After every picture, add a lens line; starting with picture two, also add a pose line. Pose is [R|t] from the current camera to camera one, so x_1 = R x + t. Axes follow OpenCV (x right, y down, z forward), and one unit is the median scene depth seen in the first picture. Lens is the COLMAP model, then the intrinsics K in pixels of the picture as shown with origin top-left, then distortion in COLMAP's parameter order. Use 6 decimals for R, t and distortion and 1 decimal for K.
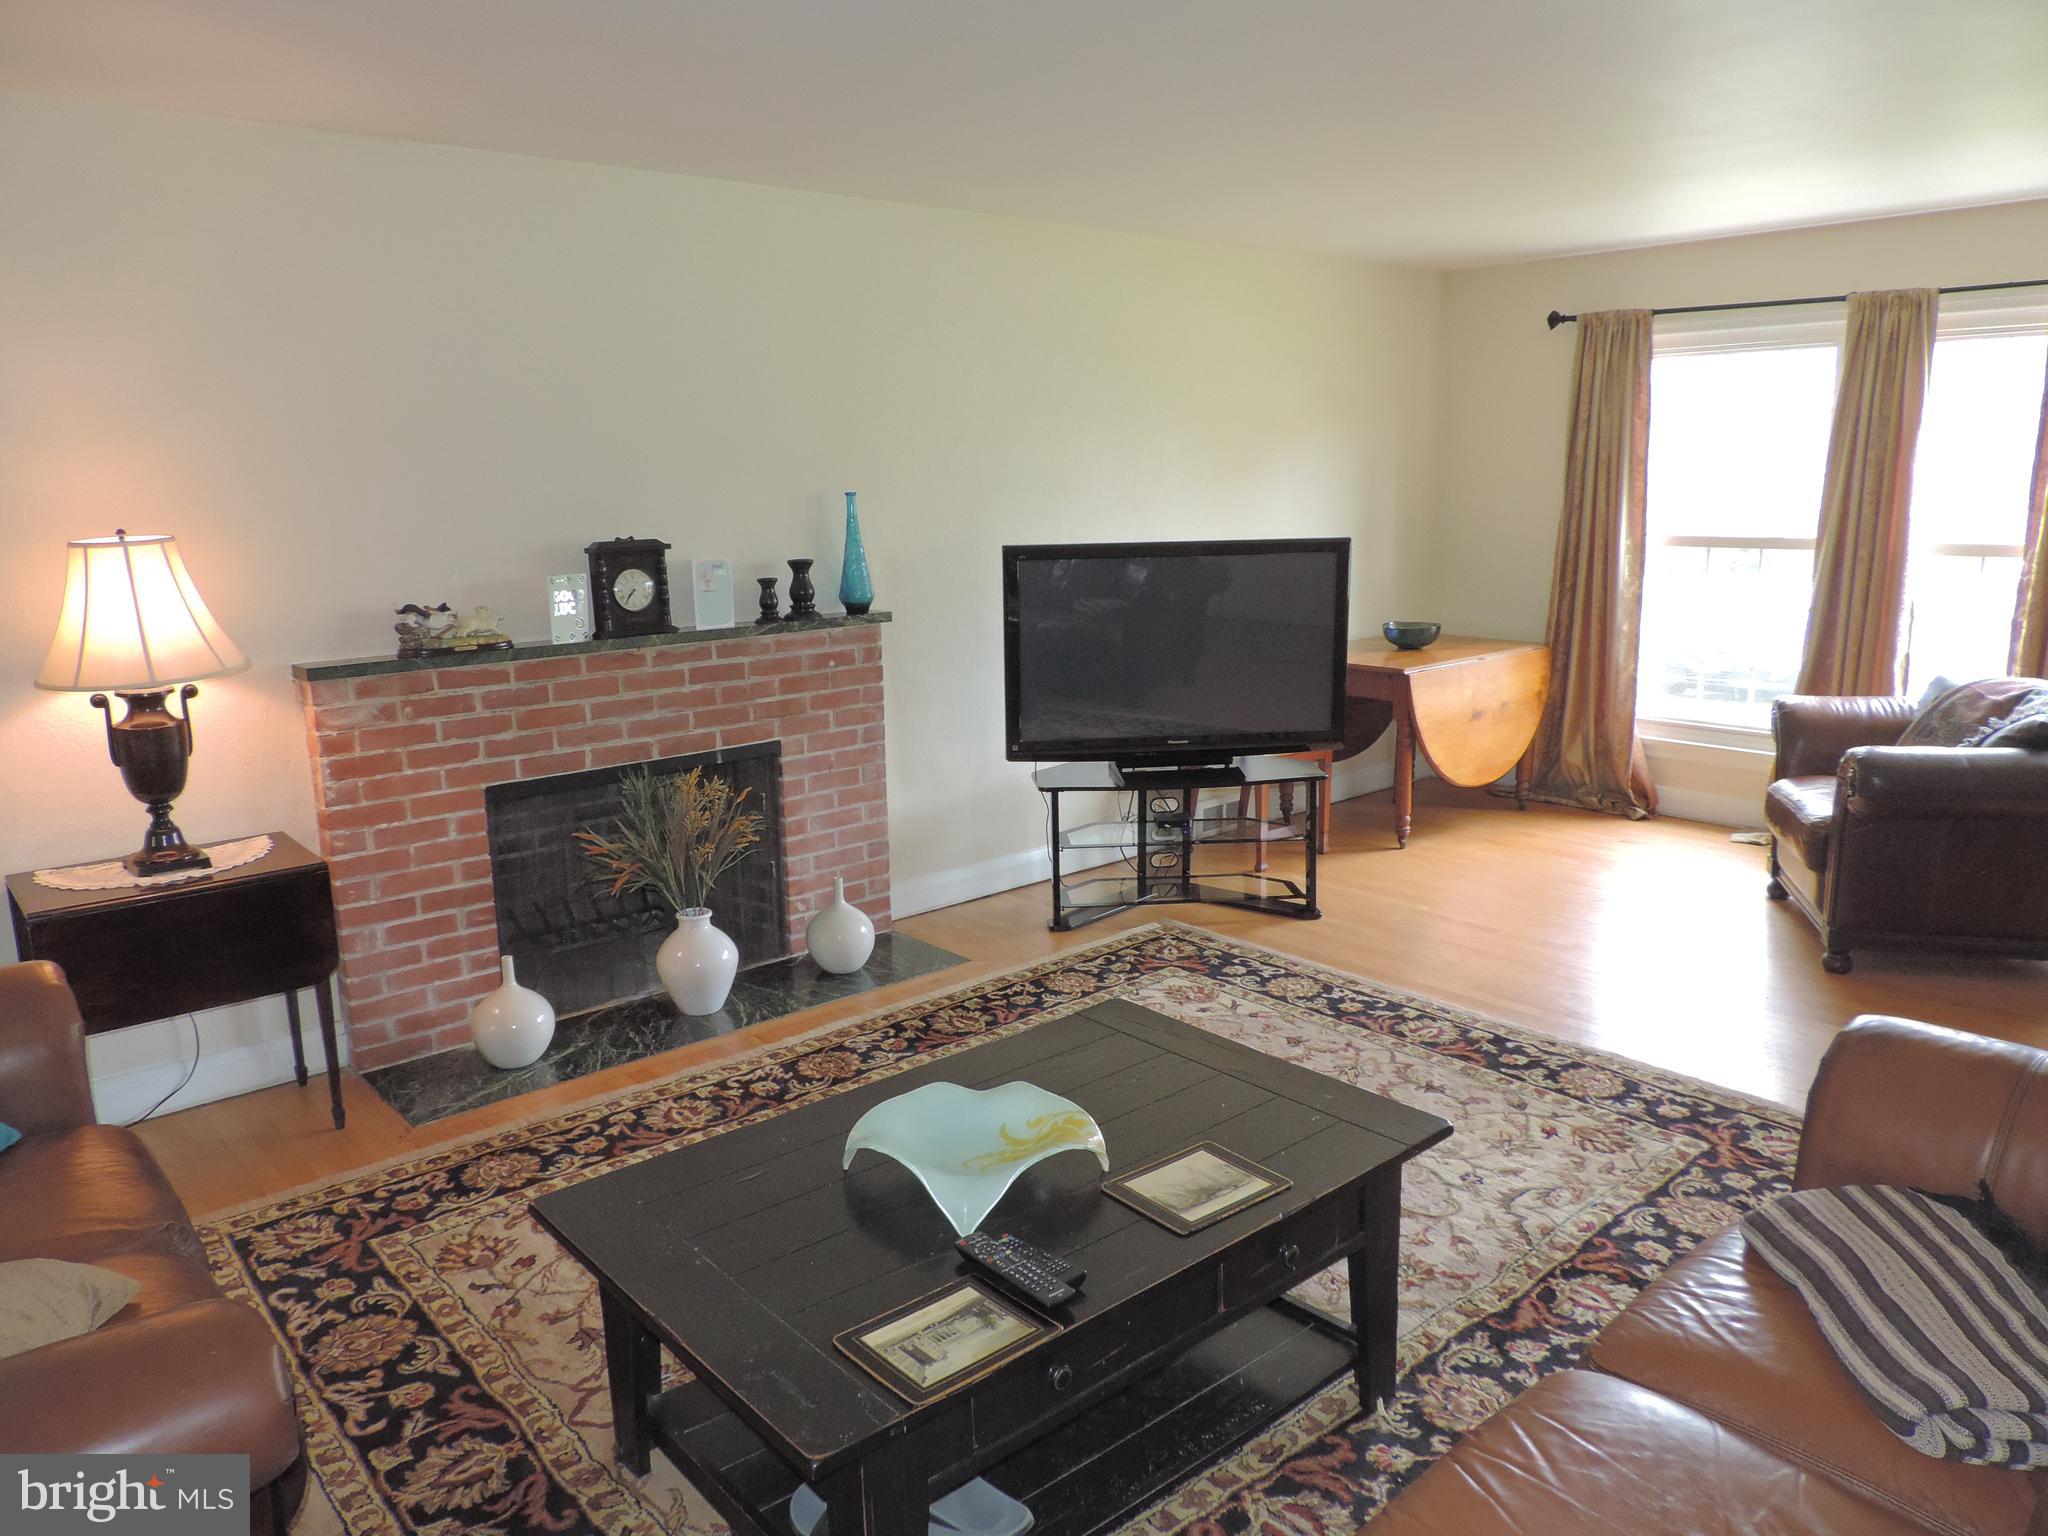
lens RADIAL K [[1461.4, 0, 1025.8], [0, 1461.4, 767.7], [0, 0, 1]] dist [-0.021097, 0.003262]
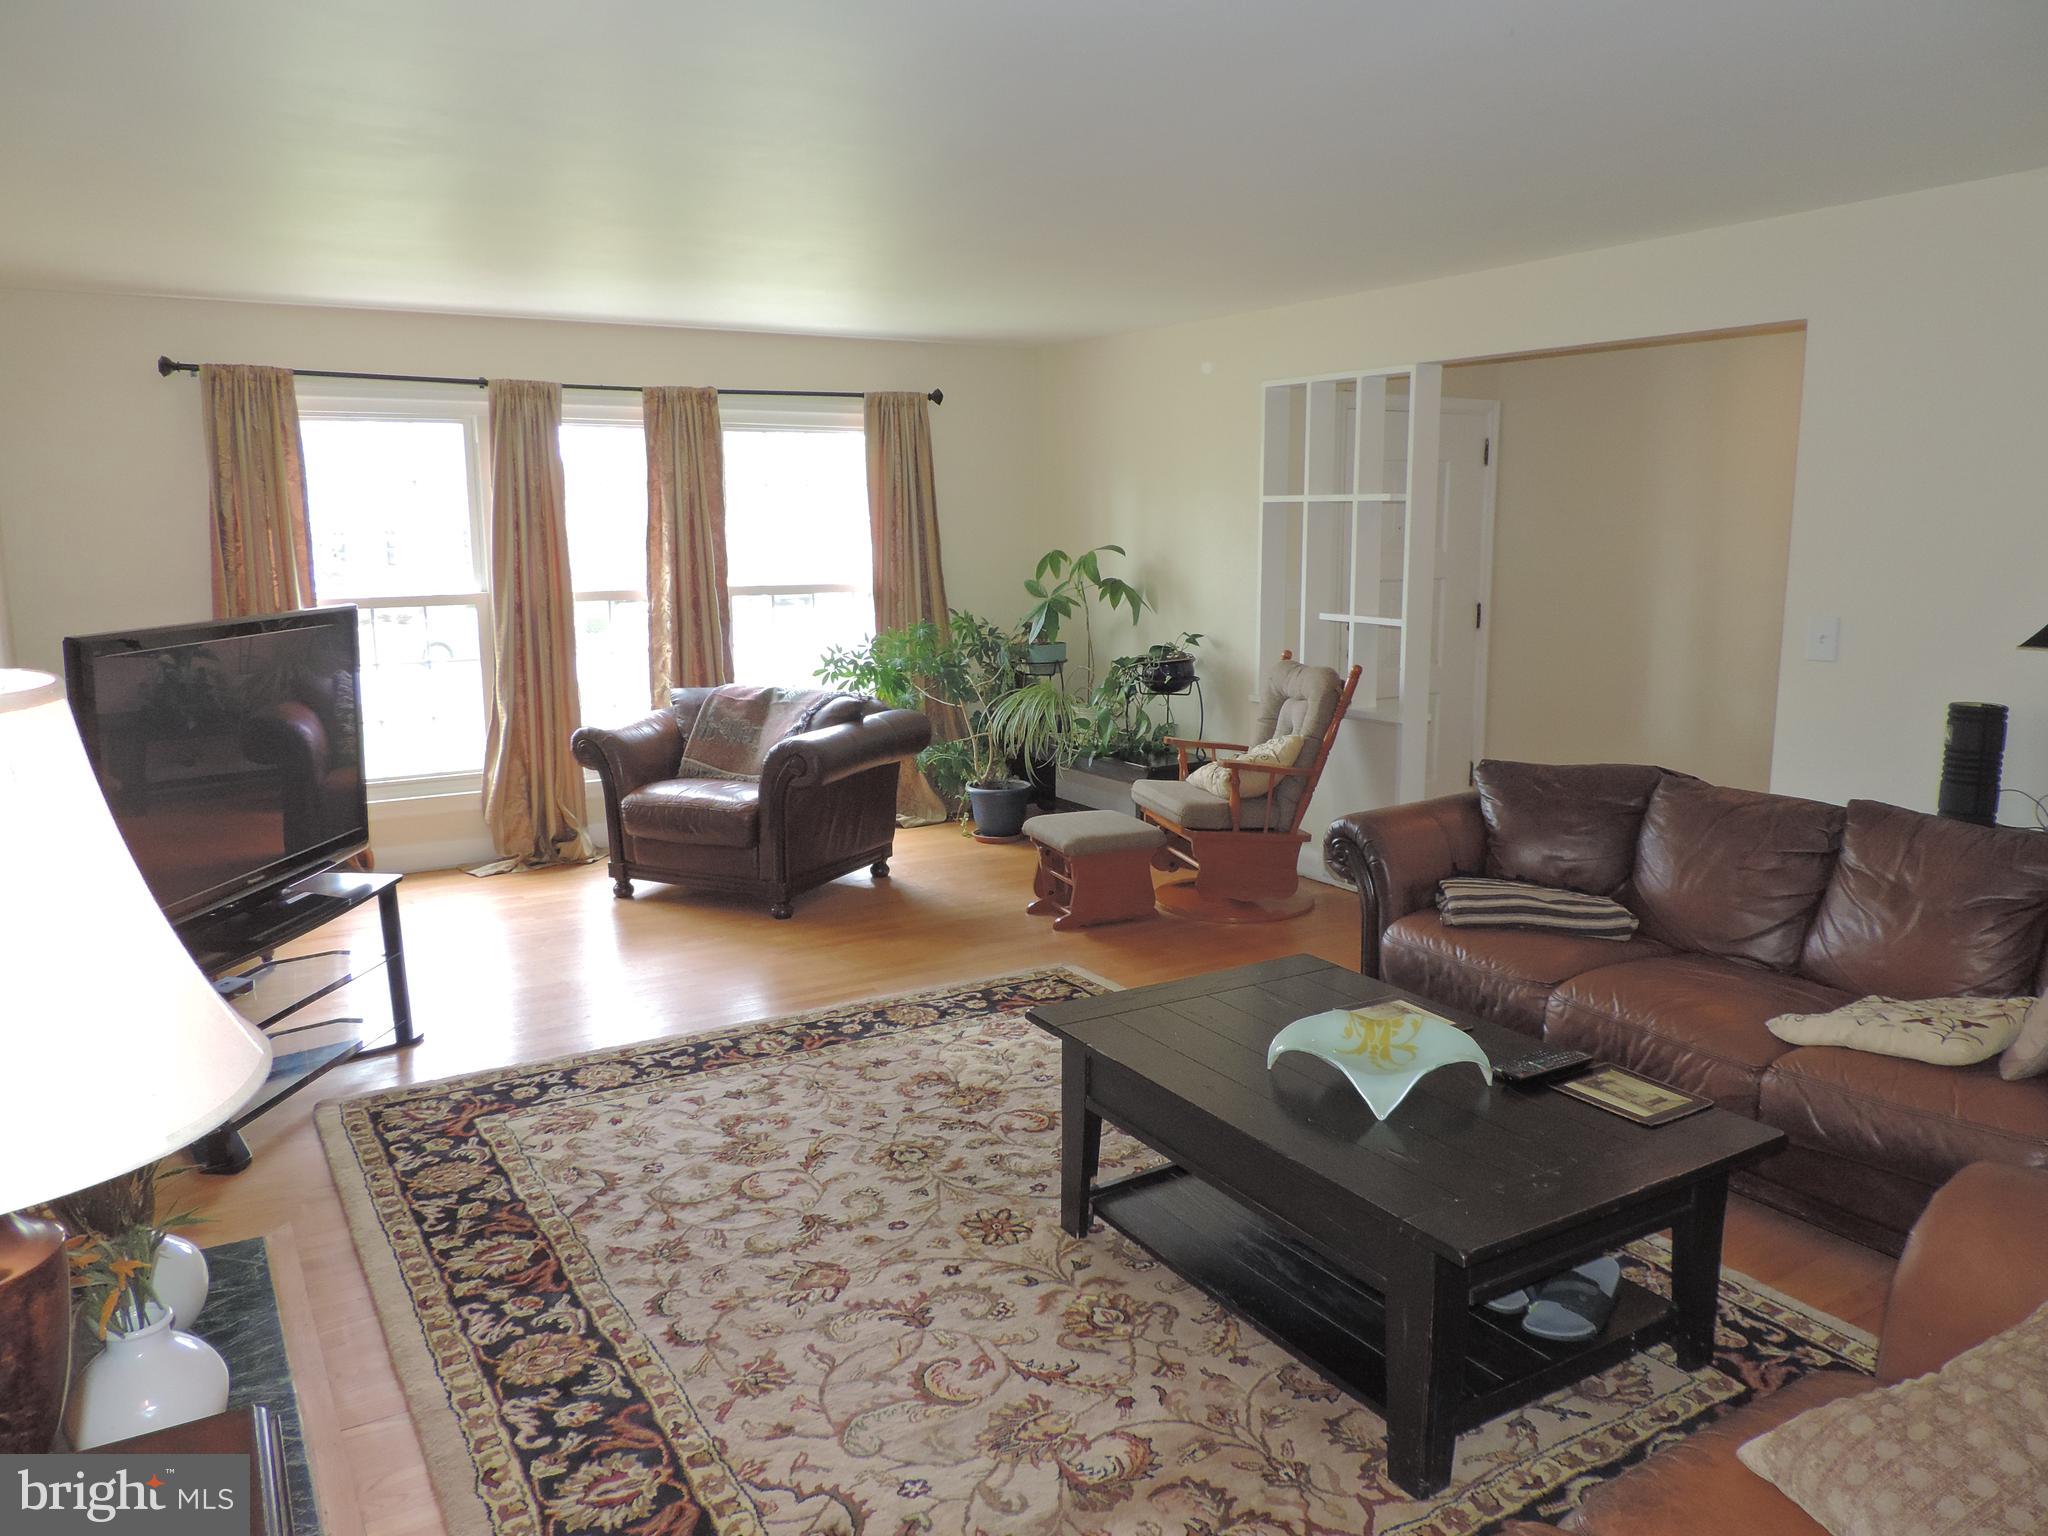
lens RADIAL K [[1461.4, 0, 1029.9], [0, 1461.4, 764.2], [0, 0, 1]] dist [-0.021097, 0.003262]
pose [[0.172614, -0.148076, 0.973796, -0.677802], [0.203920, 0.972589, 0.111746, -0.095622], [-0.963650, 0.179287, 0.198078, 0.546710]]
